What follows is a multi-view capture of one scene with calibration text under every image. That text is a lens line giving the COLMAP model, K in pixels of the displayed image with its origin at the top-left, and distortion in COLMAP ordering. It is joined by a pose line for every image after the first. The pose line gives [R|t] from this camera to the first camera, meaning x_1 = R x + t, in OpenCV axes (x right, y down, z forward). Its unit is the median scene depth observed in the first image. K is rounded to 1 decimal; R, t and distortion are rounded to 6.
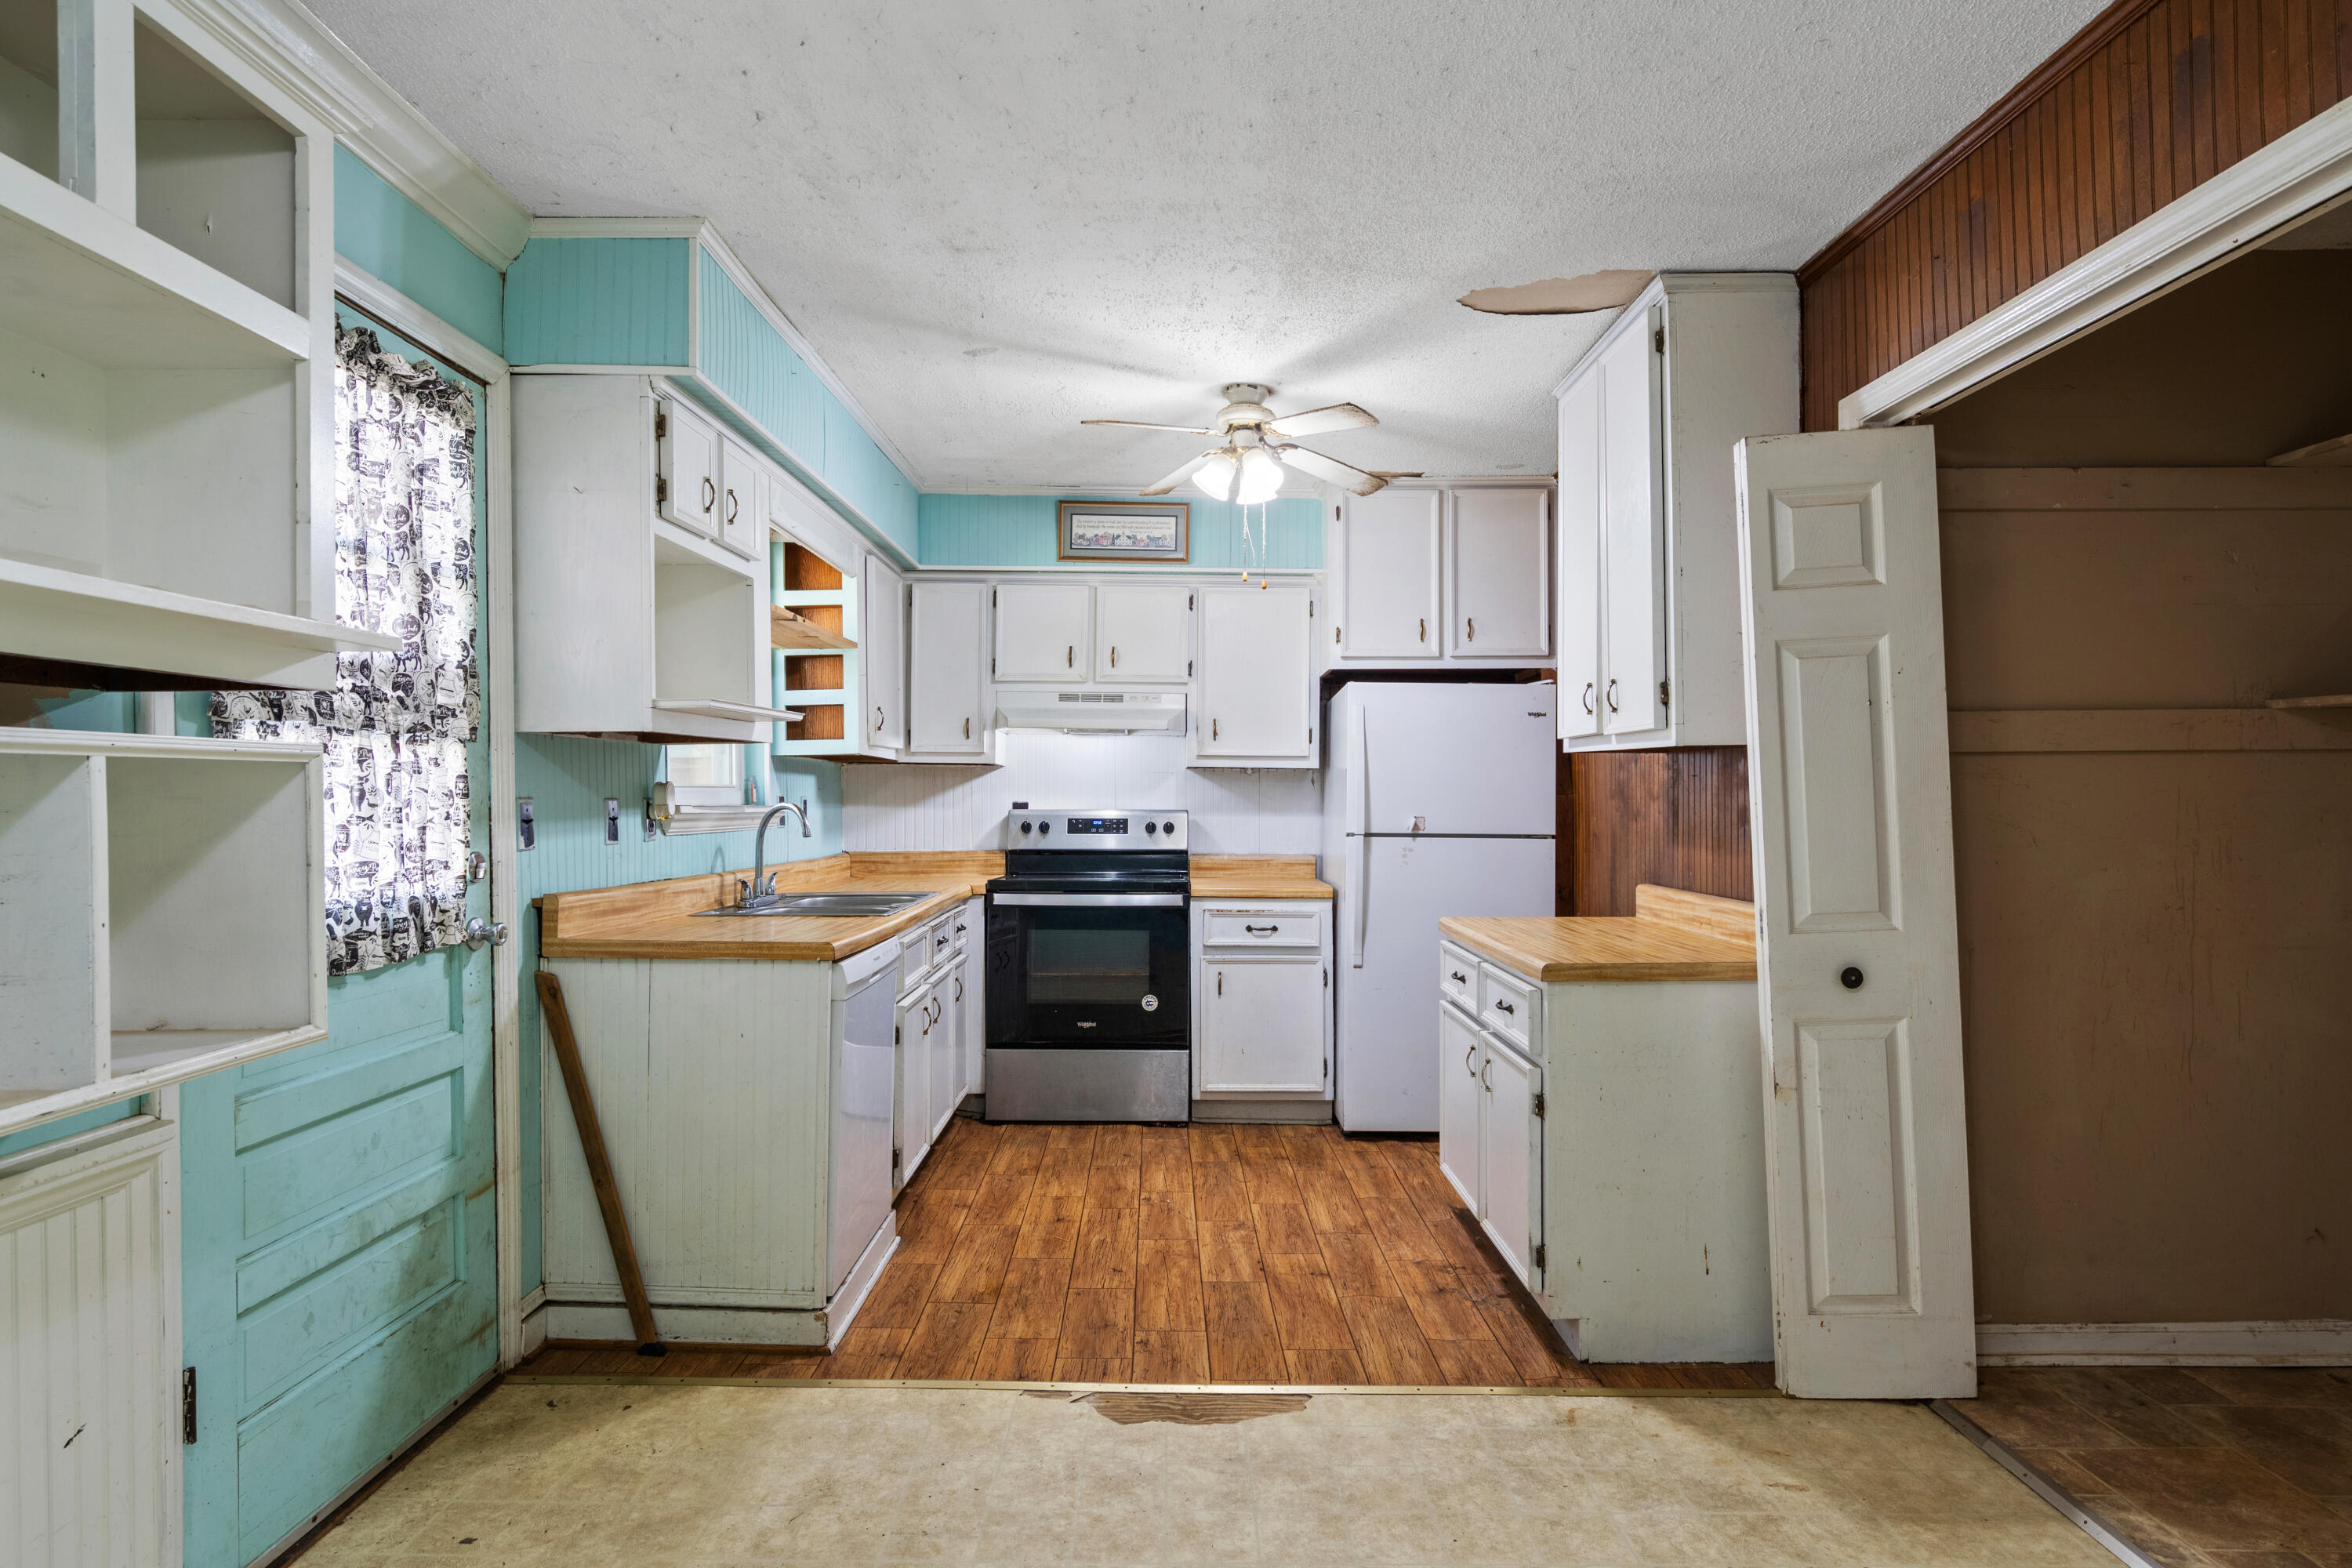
lens RADIAL K [[1256.5, 0, 1184.2], [0, 1256.5, 790.2], [0, 0, 1]] dist [-0.004205, 0.003128]
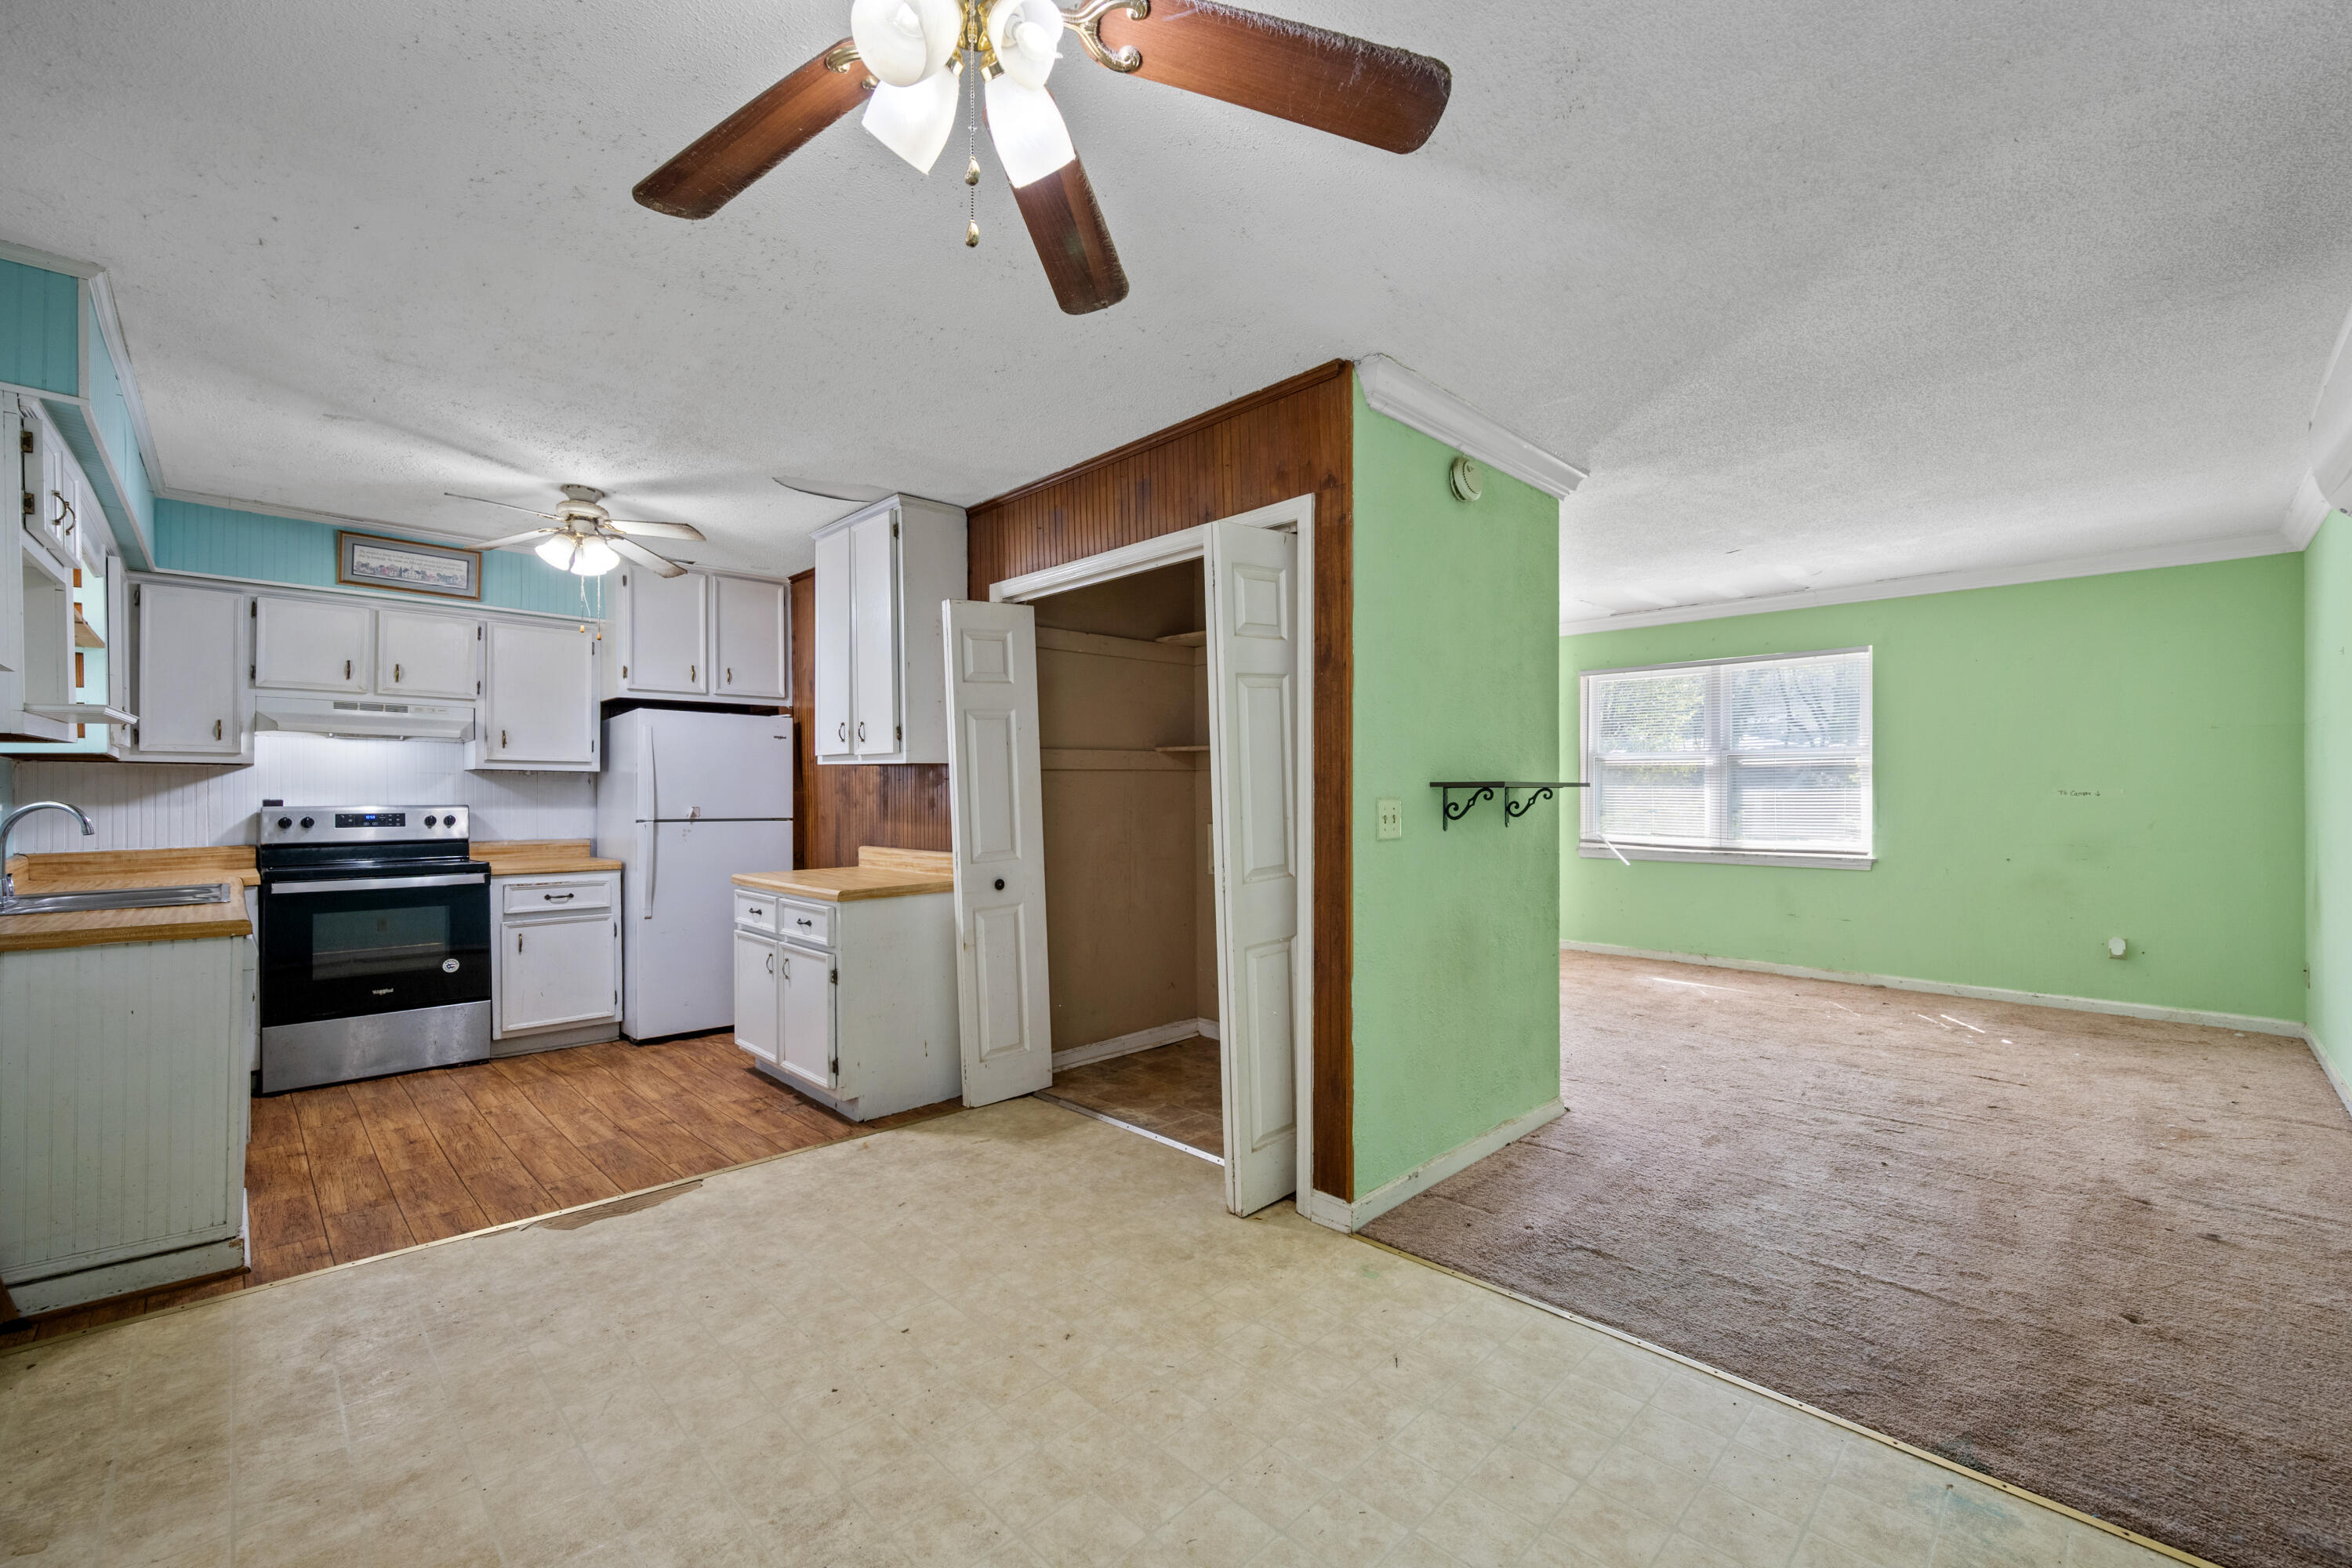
lens RADIAL K [[993.5, 0, 1175.9], [0, 993.5, 784.8], [0, 0, 1]] dist [-0.003264, 0.000874]
pose [[0.719483, 0.001438, 0.694508, -0.298656], [0.000655, 0.999996, -0.002750, -0.000788], [-0.694510, 0.002434, 0.719479, -0.261034]]
